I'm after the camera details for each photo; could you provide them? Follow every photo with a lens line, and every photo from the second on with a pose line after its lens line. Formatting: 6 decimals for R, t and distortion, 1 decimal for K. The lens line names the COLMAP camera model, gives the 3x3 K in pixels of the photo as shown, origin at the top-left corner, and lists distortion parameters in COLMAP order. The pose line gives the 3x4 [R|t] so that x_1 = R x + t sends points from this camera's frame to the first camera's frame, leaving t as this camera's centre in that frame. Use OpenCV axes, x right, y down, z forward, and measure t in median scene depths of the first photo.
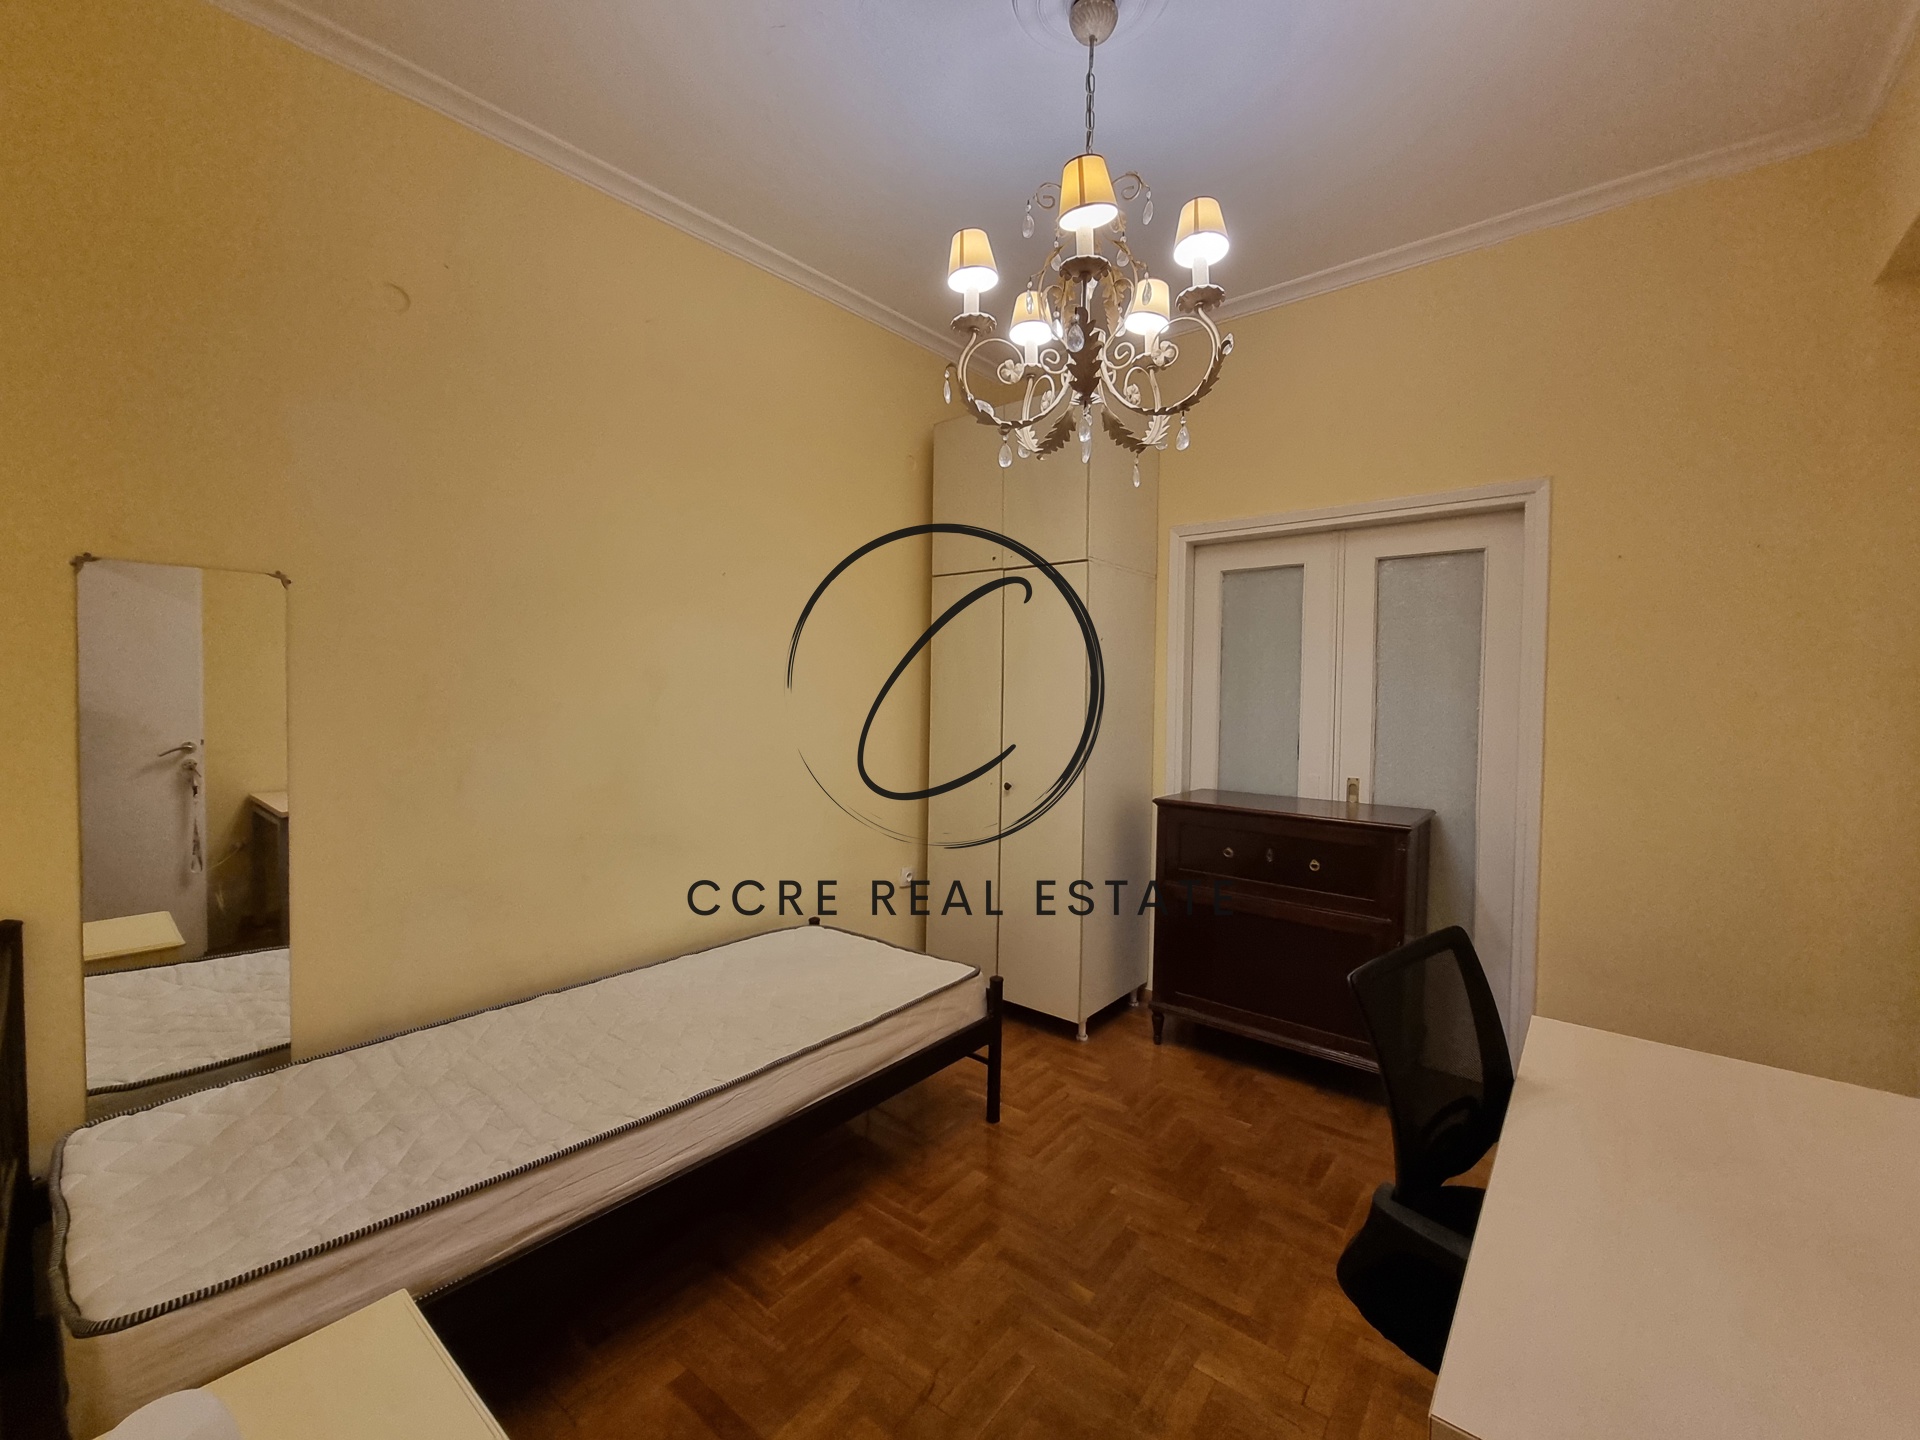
lens RADIAL K [[784.1, 0, 960.6], [0, 784.1, 714.0], [0, 0, 1]] dist [0.001213, -0.000053]
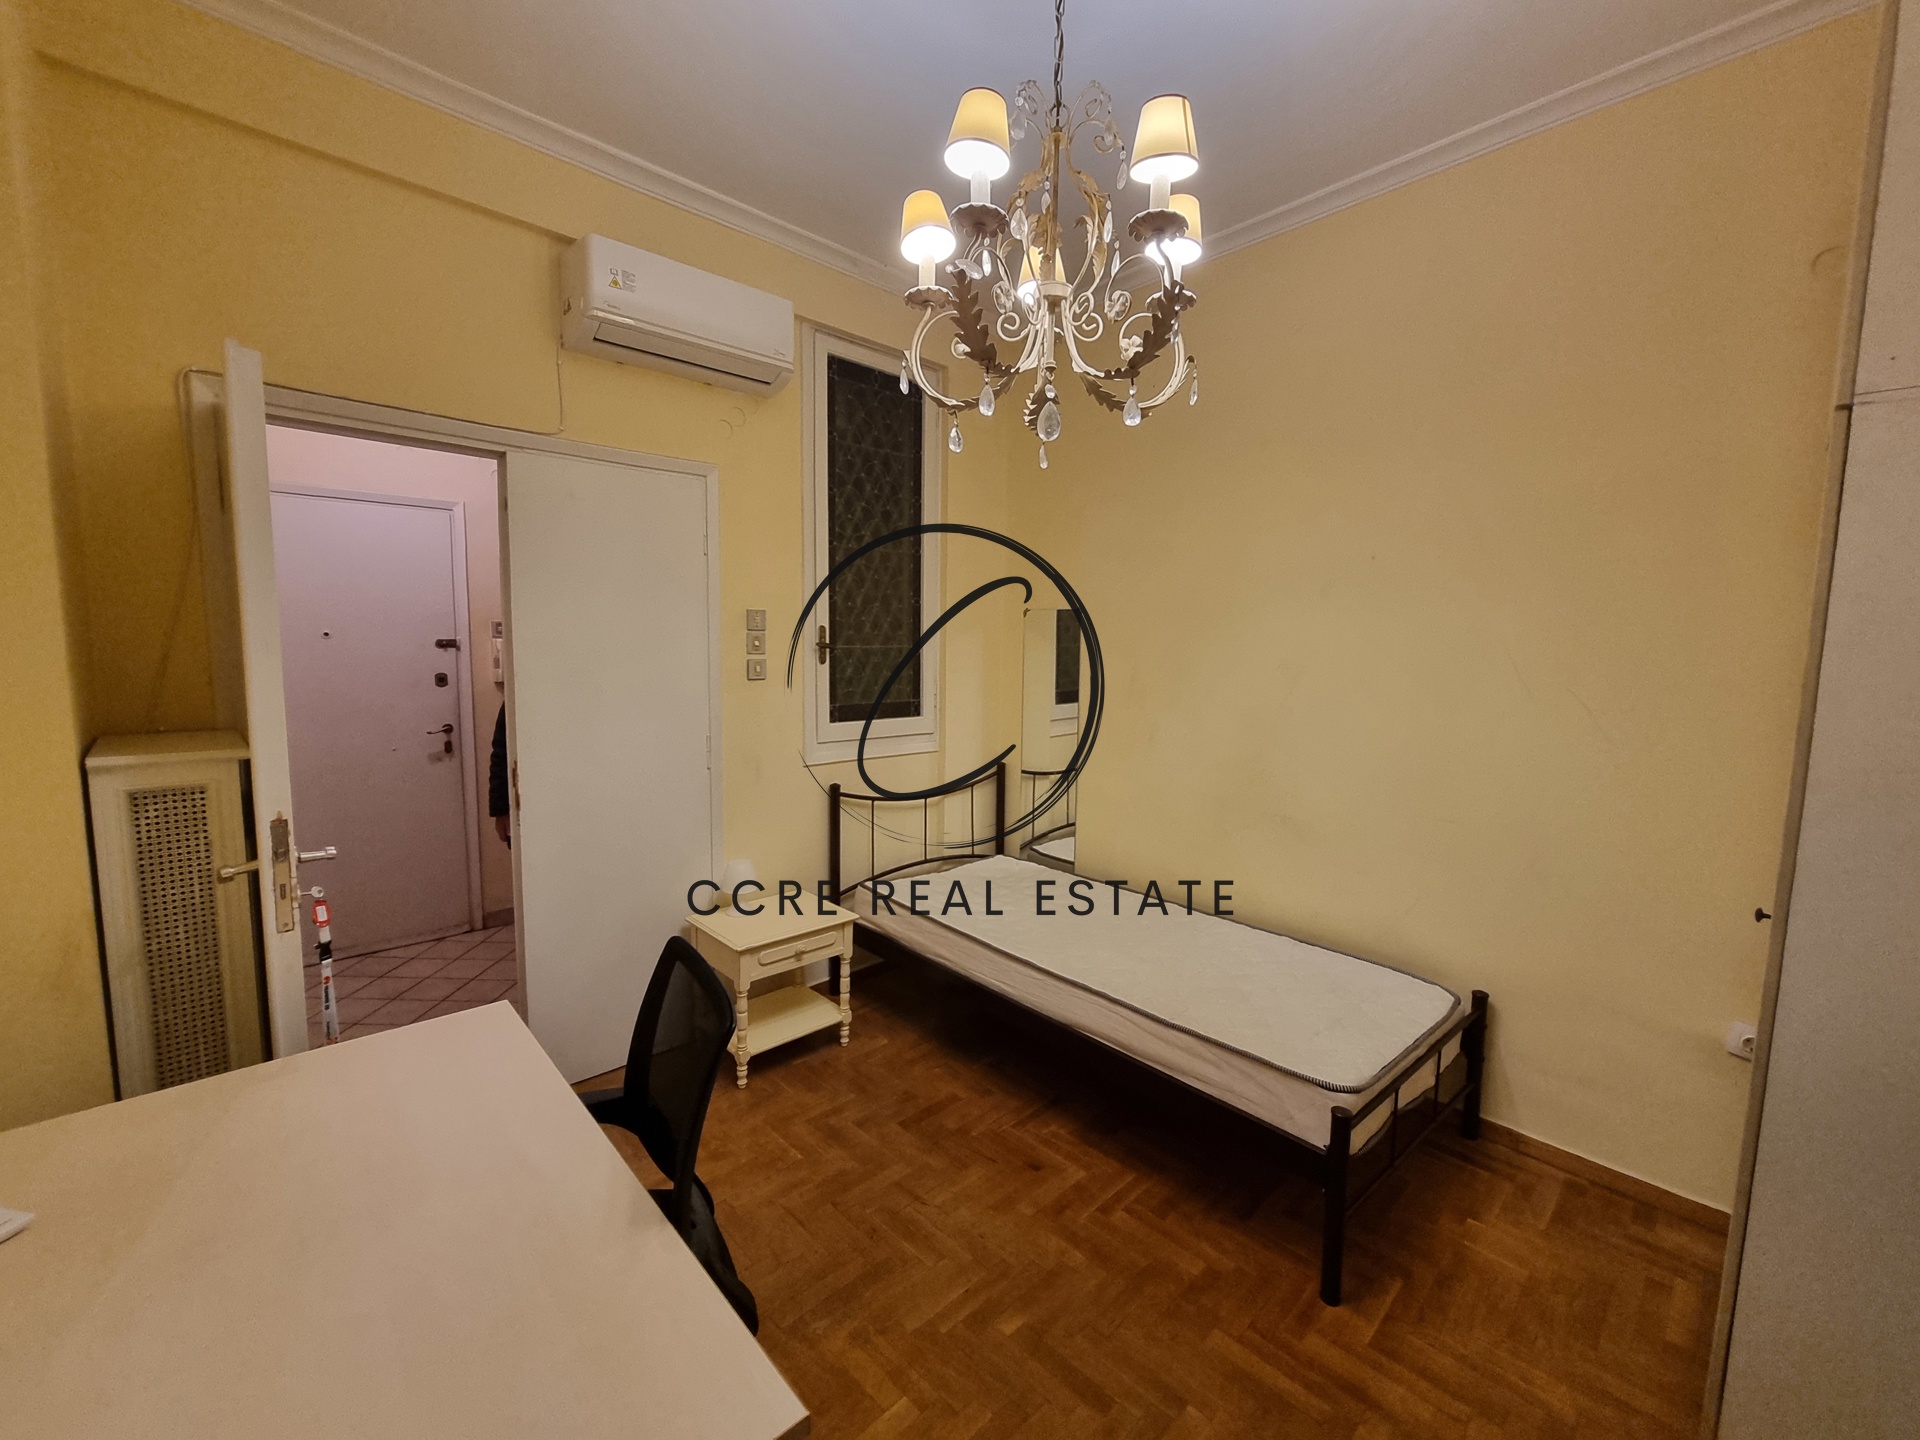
lens RADIAL K [[784.1, 0, 959.9], [0, 784.1, 722.1], [0, 0, 1]] dist [0.001213, -0.000053]
pose [[-0.128052, 0.092888, -0.987408, 1.000131], [-0.049755, 0.993749, 0.099937, -0.079821], [0.990519, 0.061925, -0.122630, 0.974293]]
